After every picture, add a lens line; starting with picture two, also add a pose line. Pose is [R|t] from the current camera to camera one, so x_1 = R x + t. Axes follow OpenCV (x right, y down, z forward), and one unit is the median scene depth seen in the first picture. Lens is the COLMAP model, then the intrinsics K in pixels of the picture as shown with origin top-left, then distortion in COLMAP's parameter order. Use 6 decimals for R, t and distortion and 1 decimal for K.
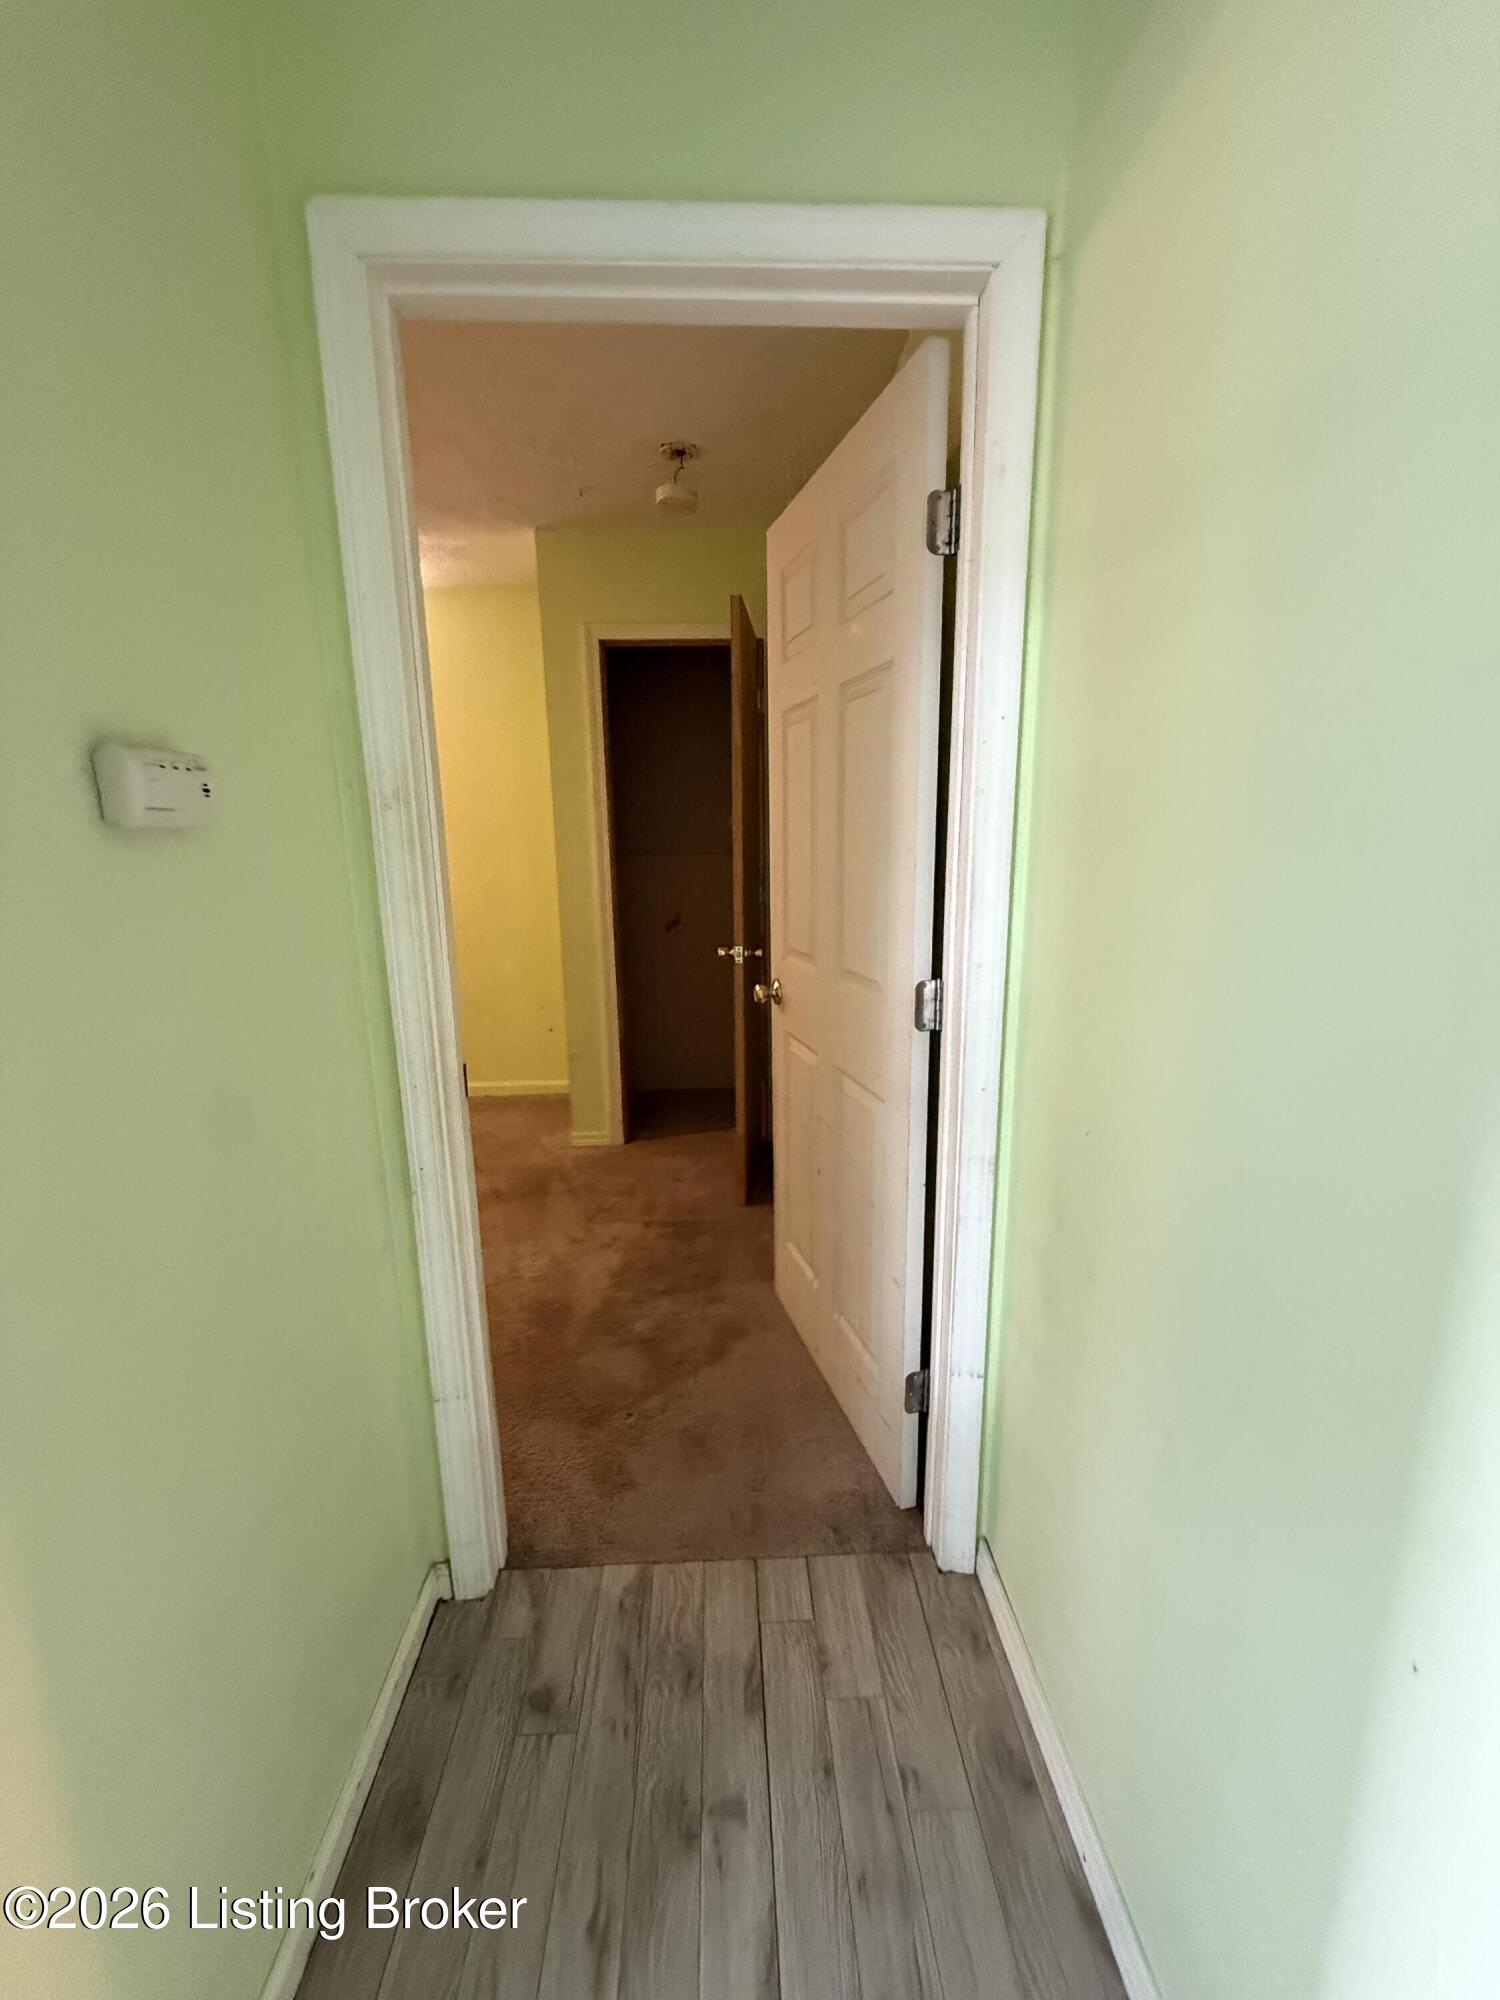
lens RADIAL K [[793.1, 0, 753.4], [0, 793.1, 993.5], [0, 0, 1]] dist [-0.000344, -0.000575]
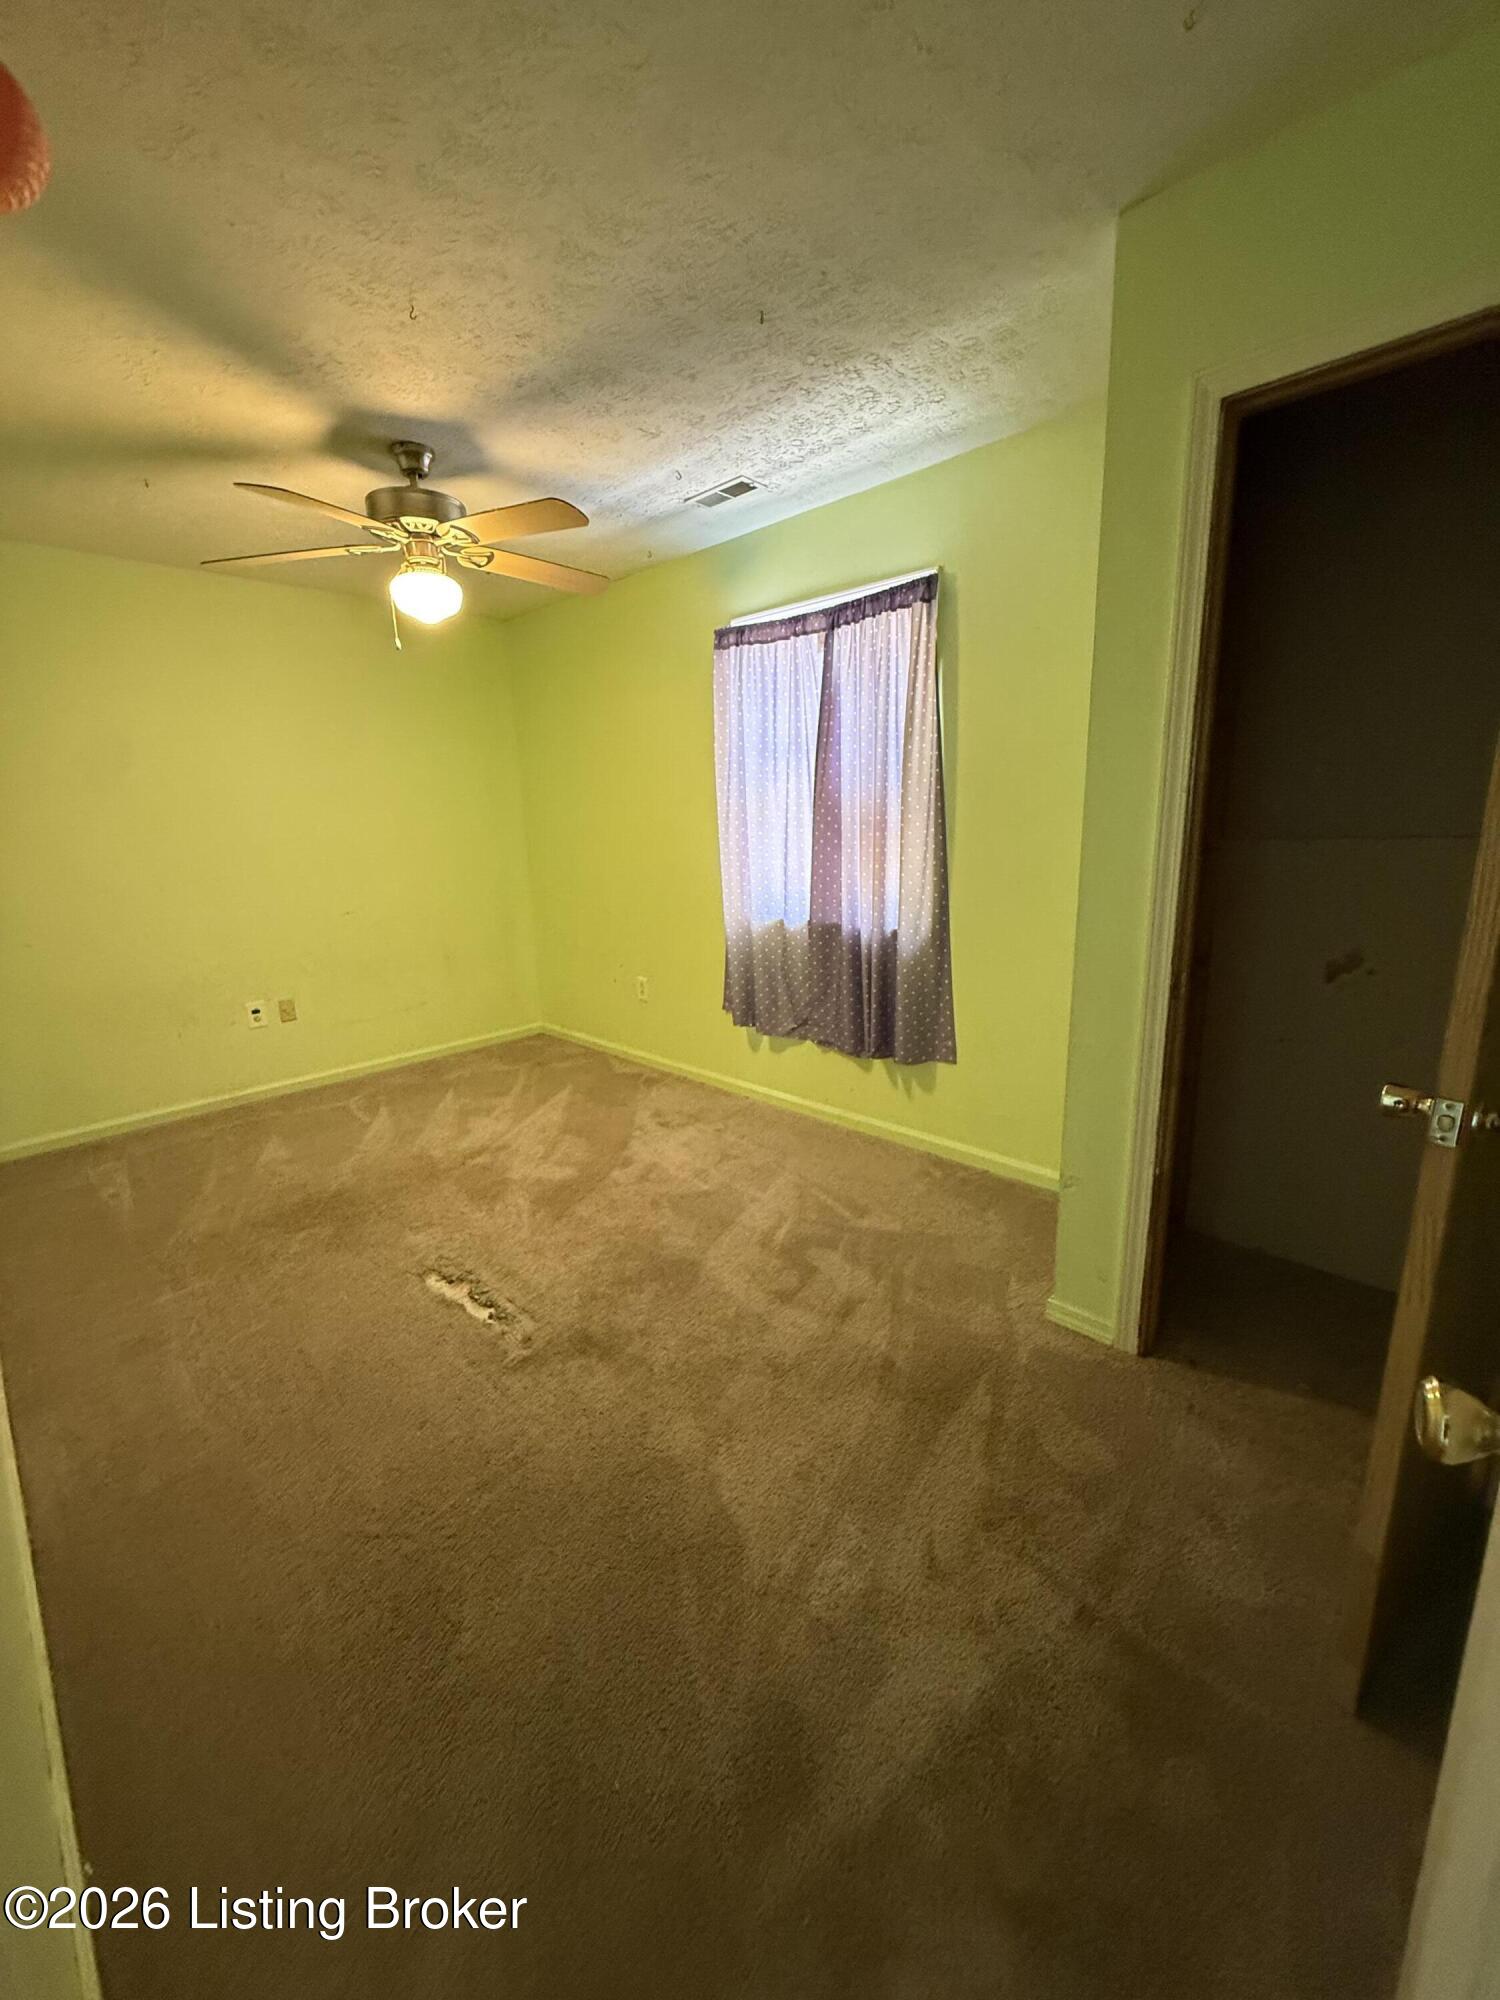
lens RADIAL K [[793.1, 0, 753.4], [0, 793.1, 993.5], [0, 0, 1]] dist [-0.000344, -0.000575]
pose [[0.686581, 0.149152, -0.711590, 0.011475], [-0.129935, 0.988147, 0.081751, -0.084653], [0.715349, 0.036332, 0.697822, 0.470126]]
